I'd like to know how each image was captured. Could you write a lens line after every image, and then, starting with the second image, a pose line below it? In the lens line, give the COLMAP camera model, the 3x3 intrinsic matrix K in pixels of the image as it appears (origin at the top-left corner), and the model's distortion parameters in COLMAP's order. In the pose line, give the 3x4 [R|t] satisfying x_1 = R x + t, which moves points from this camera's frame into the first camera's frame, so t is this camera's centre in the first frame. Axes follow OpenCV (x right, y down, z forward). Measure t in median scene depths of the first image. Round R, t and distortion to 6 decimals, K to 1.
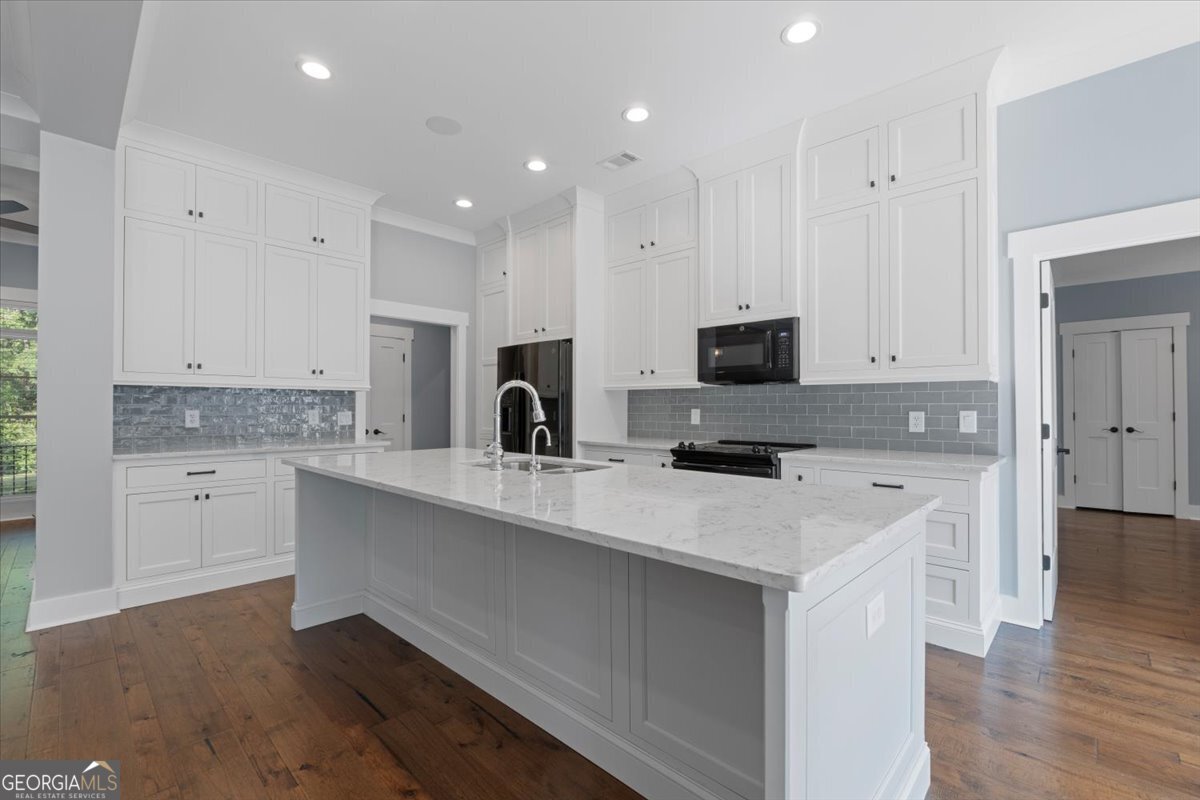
lens RADIAL K [[505.3, 0, 607.2], [0, 505.3, 399.6], [0, 0, 1]] dist [-0.002331, -0.000325]
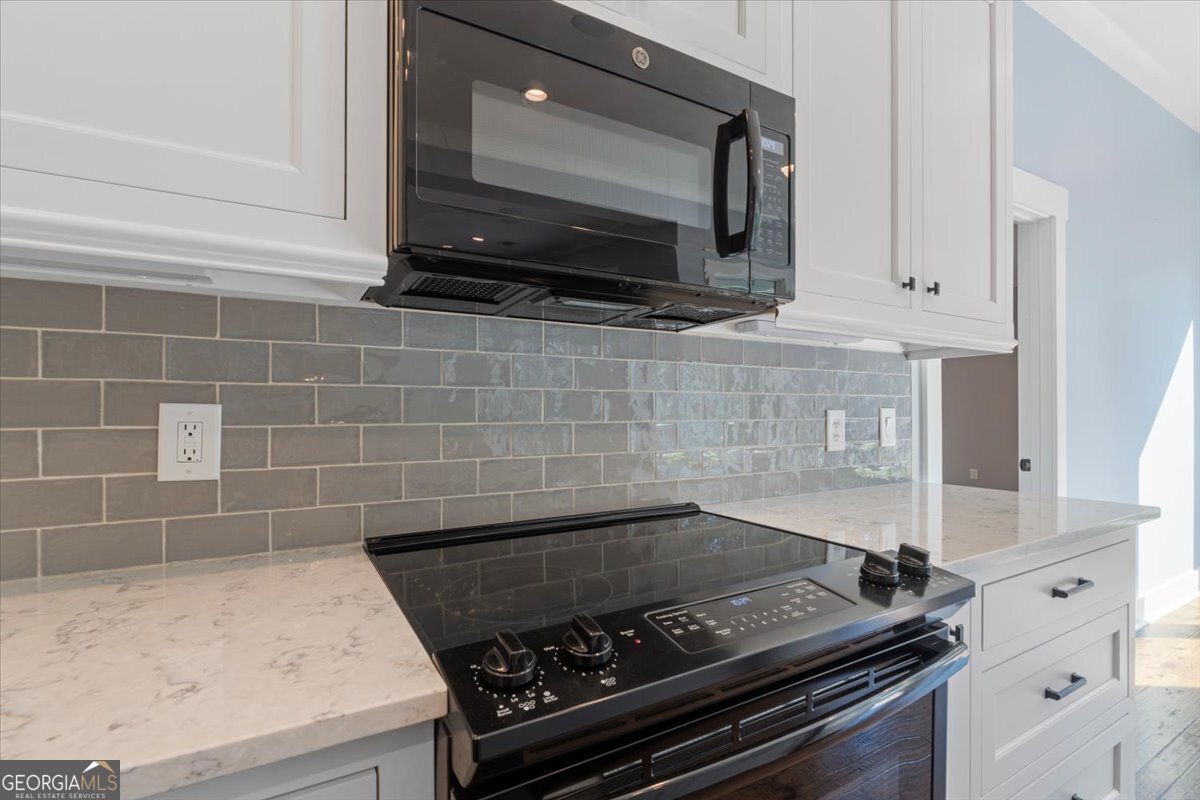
lens RADIAL K [[552.5, 0, 609.9], [0, 552.5, 421.0], [0, 0, 1]] dist [-0.000649, -0.000188]
pose [[0.298191, -0.006357, 0.954485, 0.018991], [-0.005330, 0.999951, 0.008324, 0.026603], [-0.954491, -0.007569, 0.298143, 0.906116]]
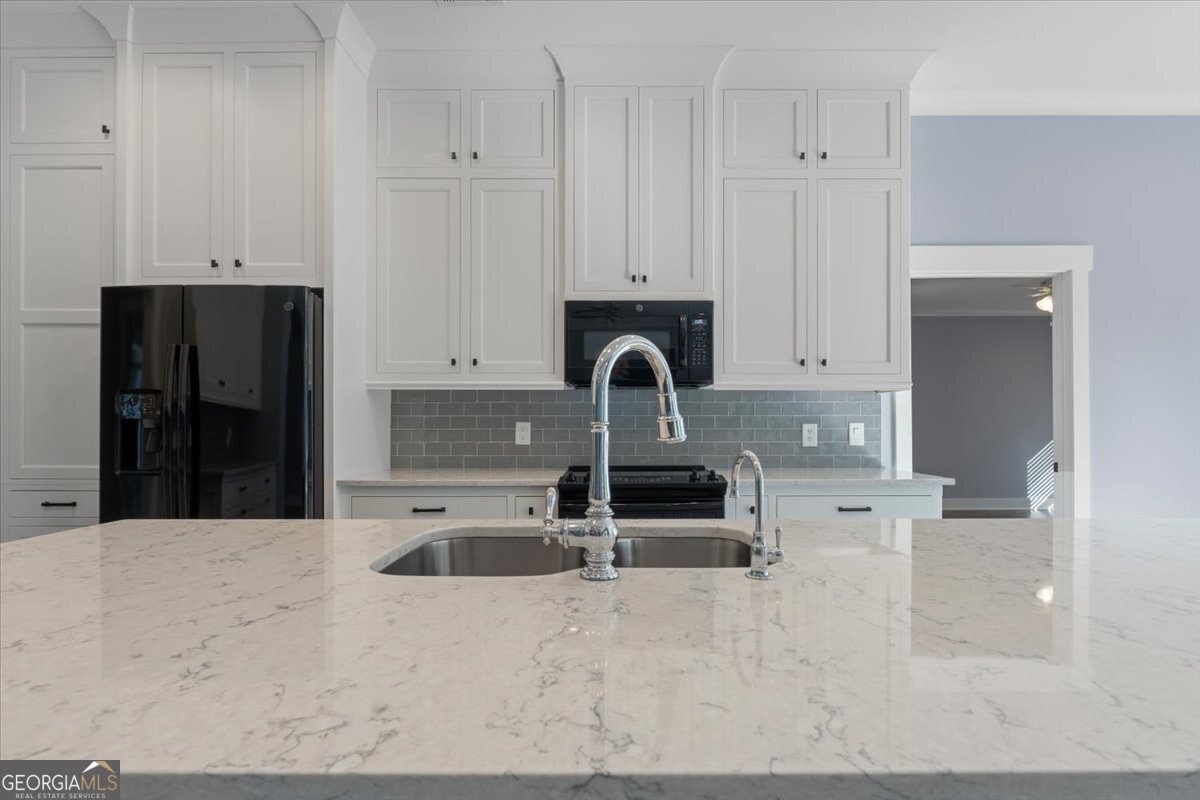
lens RADIAL K [[576.1, 0, 618.6], [0, 576.1, 418.8], [0, 0, 1]] dist [-0.001584, -0.000352]
pose [[0.736020, 0.005528, 0.676938, -0.293329], [-0.008585, 0.999962, 0.001168, 0.014392], [-0.676906, -0.006671, 0.736039, 0.406239]]
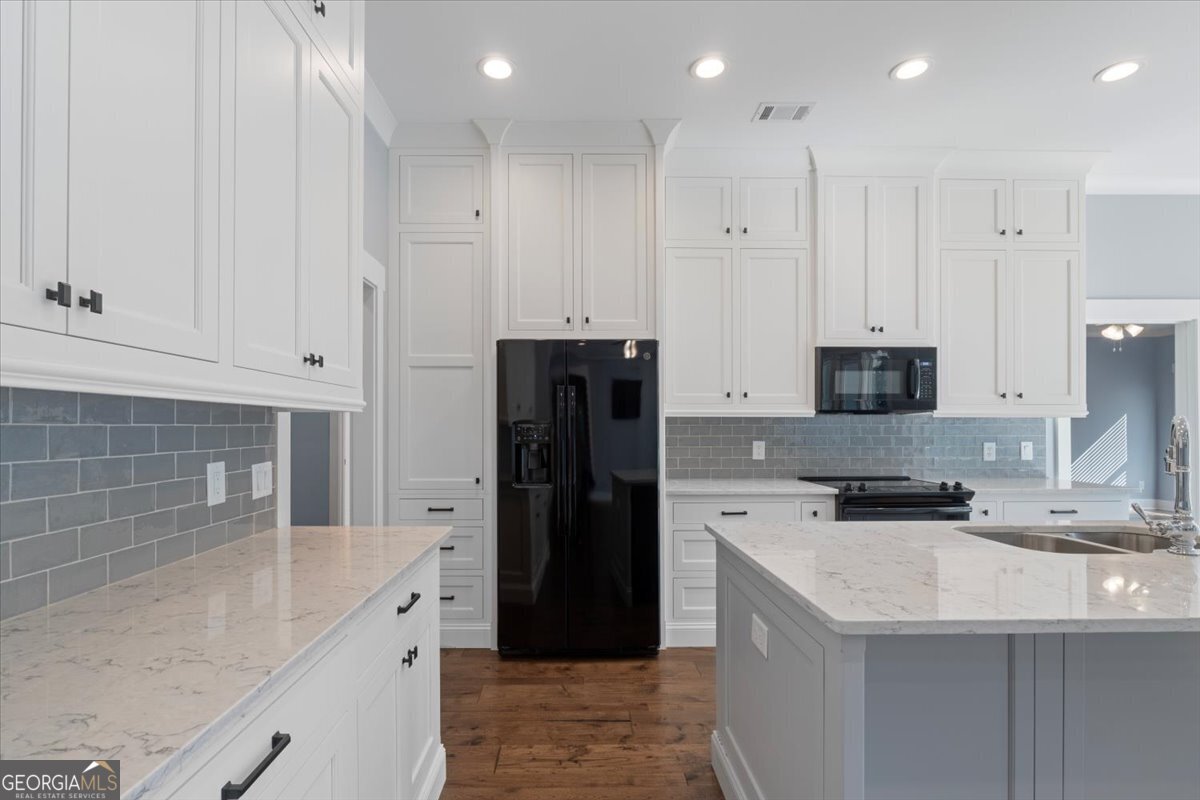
lens RADIAL K [[552.5, 0, 609.9], [0, 552.5, 421.0], [0, 0, 1]] dist [-0.000649, -0.000188]
pose [[0.725771, 0.006556, 0.687906, -0.732859], [-0.008893, 0.999960, -0.000148, -0.014277], [-0.687879, -0.006010, 0.725800, 0.593560]]
